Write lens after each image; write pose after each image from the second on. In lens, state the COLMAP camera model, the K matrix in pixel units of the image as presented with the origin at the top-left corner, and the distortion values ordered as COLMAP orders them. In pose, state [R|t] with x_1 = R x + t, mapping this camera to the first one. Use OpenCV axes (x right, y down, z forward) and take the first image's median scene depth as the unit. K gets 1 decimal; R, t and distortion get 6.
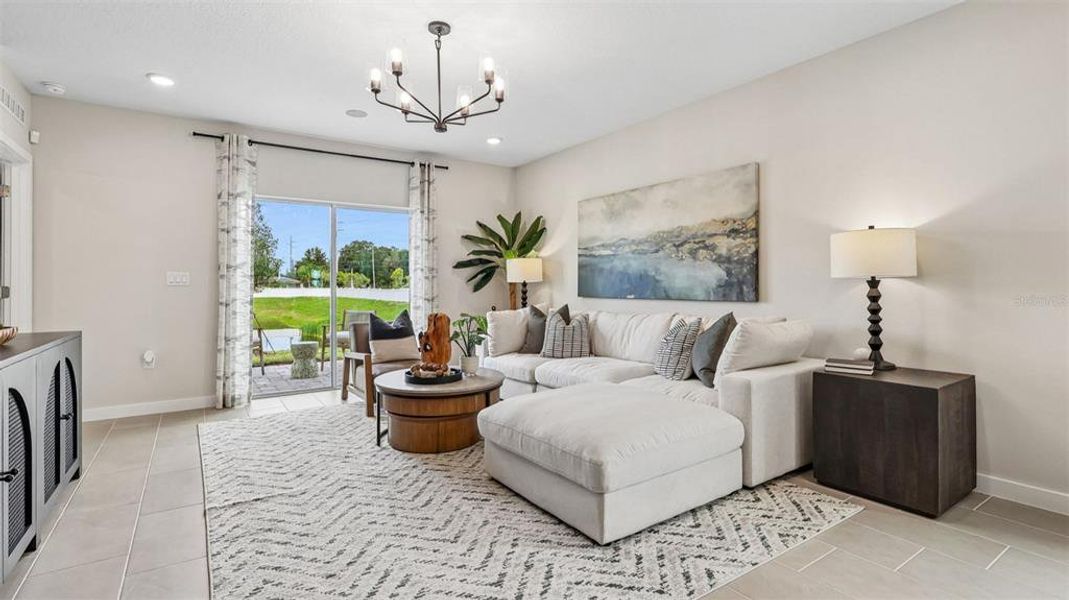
lens RADIAL K [[496.4, 0, 534.0], [0, 496.4, 282.2], [0, 0, 1]] dist [-0.000548, 0.002886]
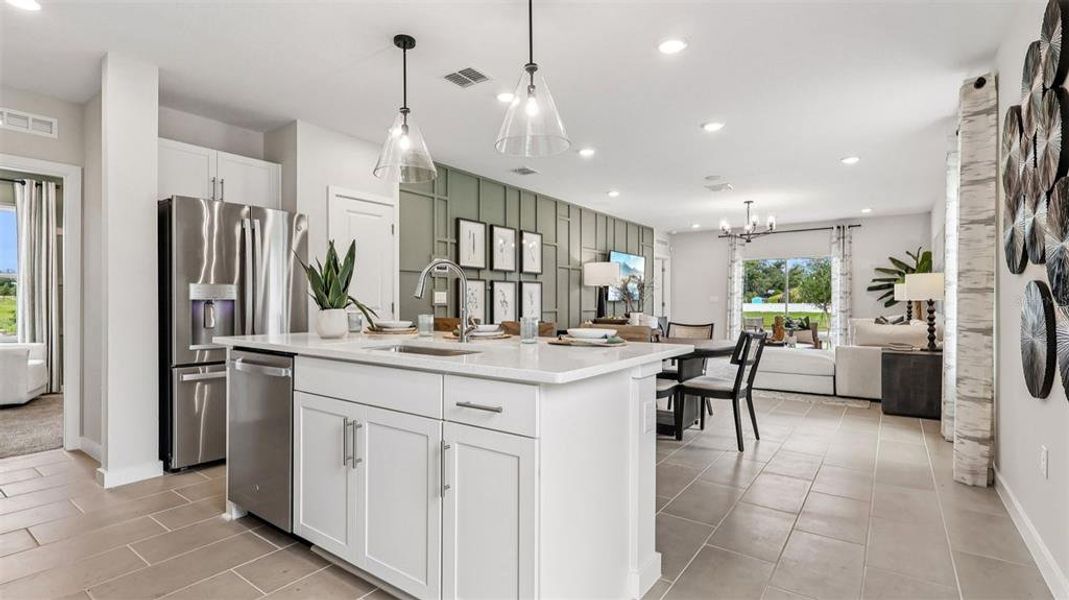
lens RADIAL K [[496.4, 0, 540.4], [0, 496.4, 299.9], [0, 0, 1]] dist [-0.000548, 0.002886]
pose [[0.346705, -0.000300, -0.937974, 1.236343], [0.005006, 0.999986, 0.001531, -0.012223], [0.937961, -0.005227, 0.346702, -0.602257]]
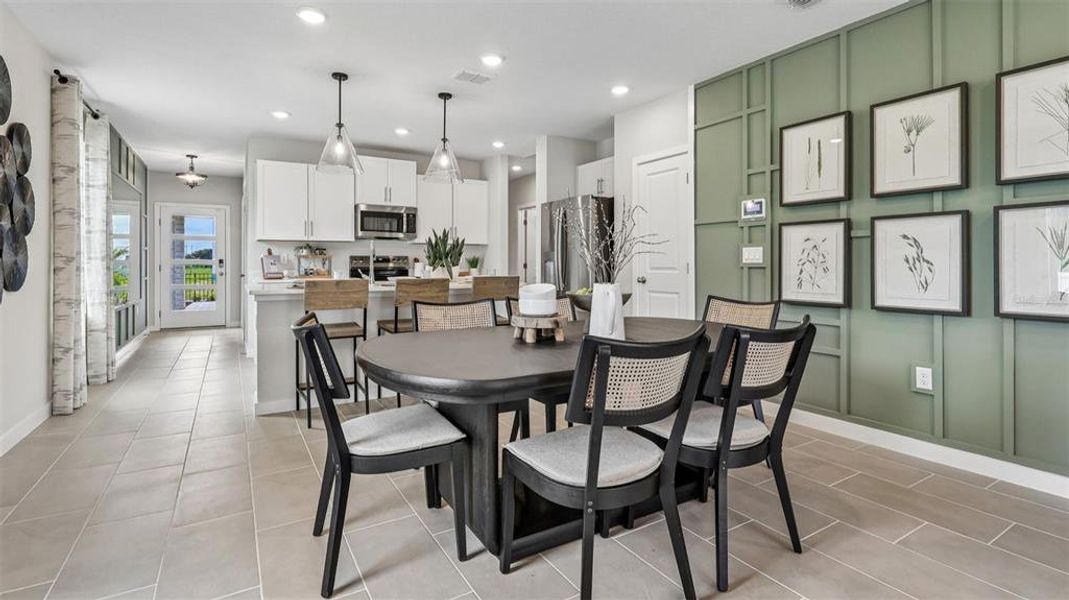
lens RADIAL K [[496.4, 0, 529.3], [0, 496.4, 263.7], [0, 0, 1]] dist [-0.000548, 0.002886]
pose [[-0.998243, 0.004654, 0.059065, 0.321203], [0.004200, 0.999961, -0.007799, 0.002776], [-0.059099, -0.007537, -0.998224, 0.480378]]
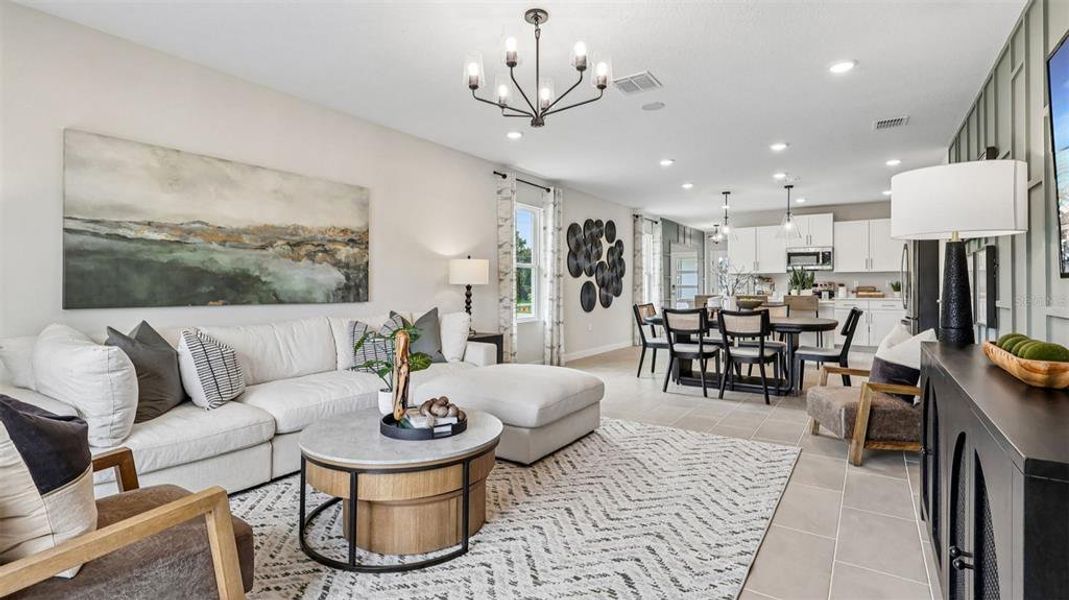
lens RADIAL K [[496.4, 0, 534.7], [0, 496.4, 284.0], [0, 0, 1]] dist [-0.000548, 0.002886]
pose [[-0.366011, 0.010129, 0.930556, -0.717446], [-0.005490, 0.999900, -0.013043, 0.007837], [-0.930595, -0.009883, -0.365918, 0.905675]]
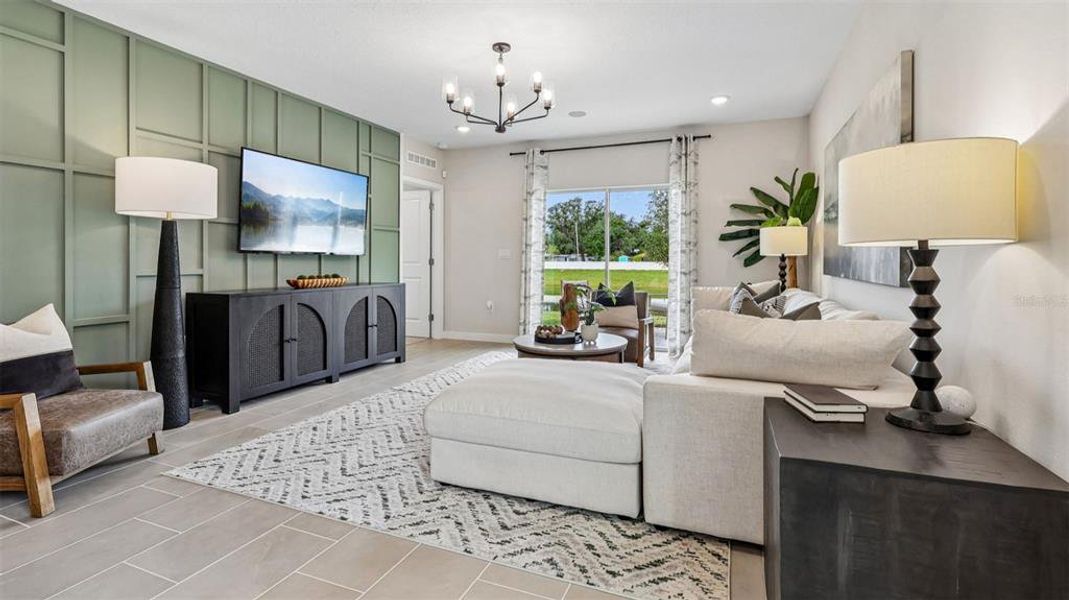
lens RADIAL K [[496.4, 0, 539.5], [0, 496.4, 259.3], [0, 0, 1]] dist [-0.000548, 0.002886]
pose [[0.559022, 0.003801, -0.829144, 0.590209], [0.000762, 0.999987, 0.005098, 0.002008], [0.829153, -0.003482, 0.559011, 0.264328]]
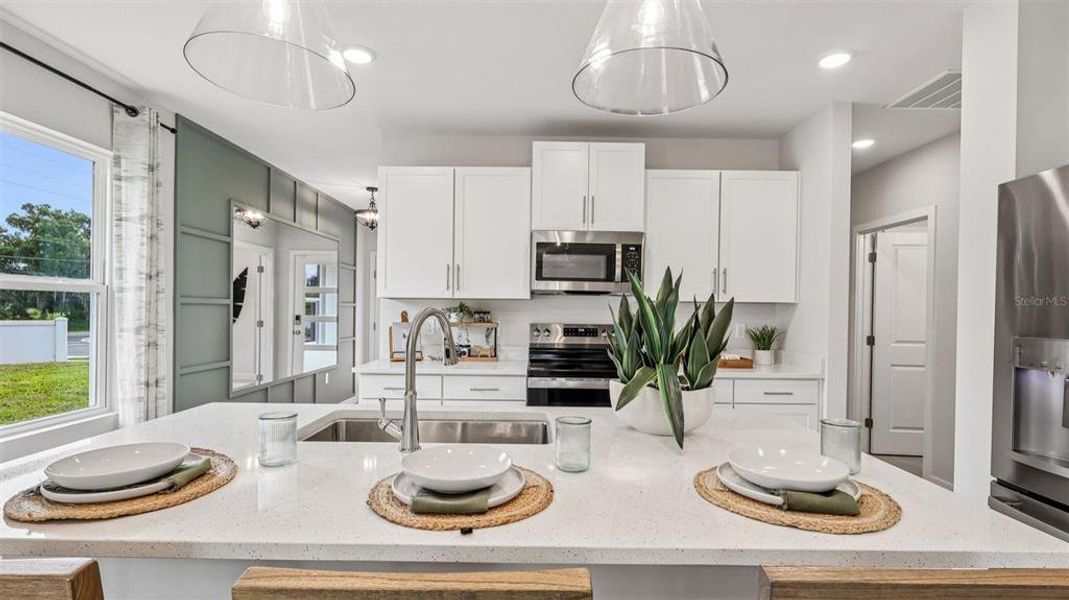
lens RADIAL K [[496.4, 0, 537.1], [0, 496.4, 309.3], [0, 0, 1]] dist [-0.000548, 0.002886]
pose [[-0.826873, -0.007401, 0.562340, 0.451537], [-0.014873, 0.999851, -0.008710, -0.052149], [-0.562192, -0.015565, -0.826860, -0.270518]]
